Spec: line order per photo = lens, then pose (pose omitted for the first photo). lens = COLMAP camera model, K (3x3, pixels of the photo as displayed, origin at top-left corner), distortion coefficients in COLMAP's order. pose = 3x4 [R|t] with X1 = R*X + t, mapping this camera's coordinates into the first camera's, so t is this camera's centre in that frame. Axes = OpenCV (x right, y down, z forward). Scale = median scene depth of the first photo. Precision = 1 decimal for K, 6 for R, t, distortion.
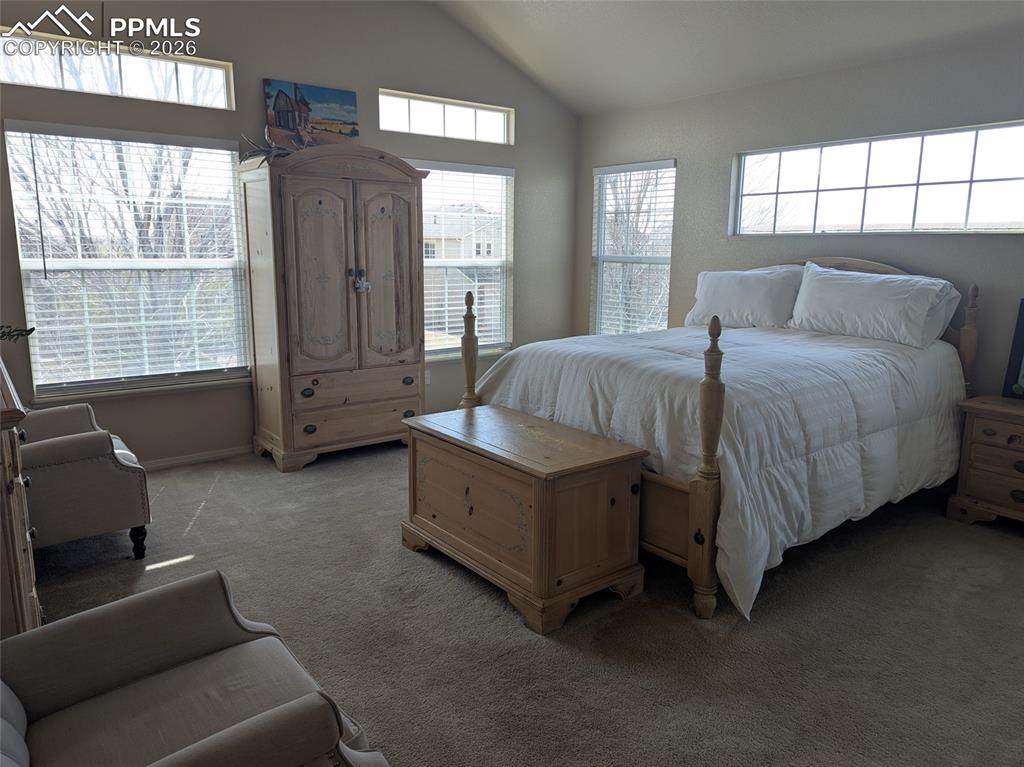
lens RADIAL K [[724.4, 0, 518.2], [0, 724.4, 383.9], [0, 0, 1]] dist [0.069190, -0.062293]
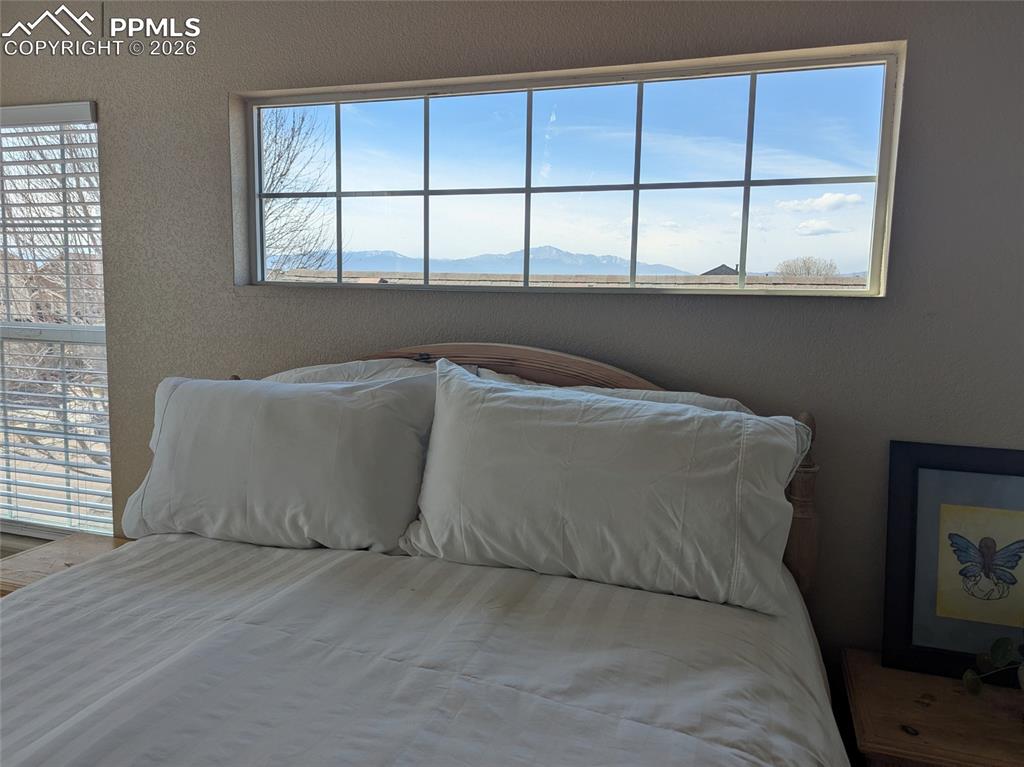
lens RADIAL K [[724.4, 0, 515.4], [0, 724.4, 375.5], [0, 0, 1]] dist [0.069190, -0.062293]
pose [[0.828479, -0.051126, 0.557681, 0.211940], [0.090674, 0.994931, -0.043491, -0.136163], [-0.552631, 0.086599, 0.828915, 0.652416]]
